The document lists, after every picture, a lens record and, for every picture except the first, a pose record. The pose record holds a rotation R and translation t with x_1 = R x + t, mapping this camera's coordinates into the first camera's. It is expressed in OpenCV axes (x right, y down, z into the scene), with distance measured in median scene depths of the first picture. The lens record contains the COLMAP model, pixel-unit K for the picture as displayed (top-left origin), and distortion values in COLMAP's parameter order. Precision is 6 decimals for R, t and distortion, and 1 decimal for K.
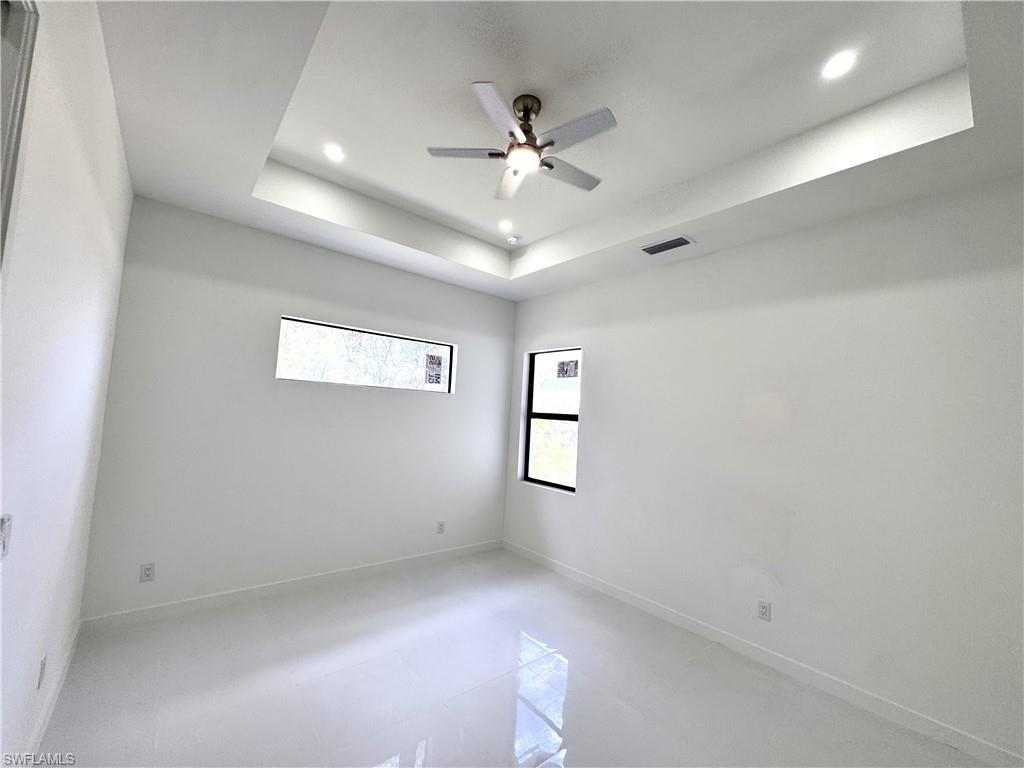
lens RADIAL K [[411.9, 0, 517.4], [0, 411.9, 384.9], [0, 0, 1]] dist [0.002000, 0.000275]
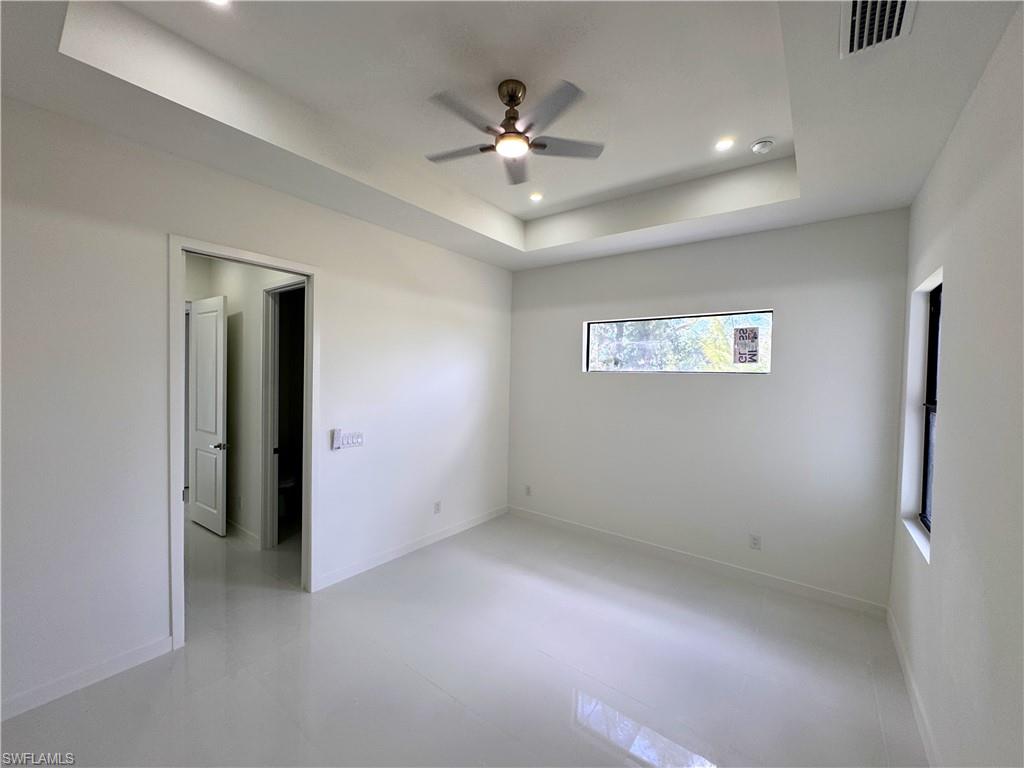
lens RADIAL K [[411.9, 0, 514.5], [0, 411.9, 383.0], [0, 0, 1]] dist [0.002000, 0.000275]
pose [[0.234373, -0.041862, -0.971245, 0.483744], [0.046058, 0.998429, -0.031919, 0.041959], [0.971055, -0.037253, 0.235933, 0.365137]]
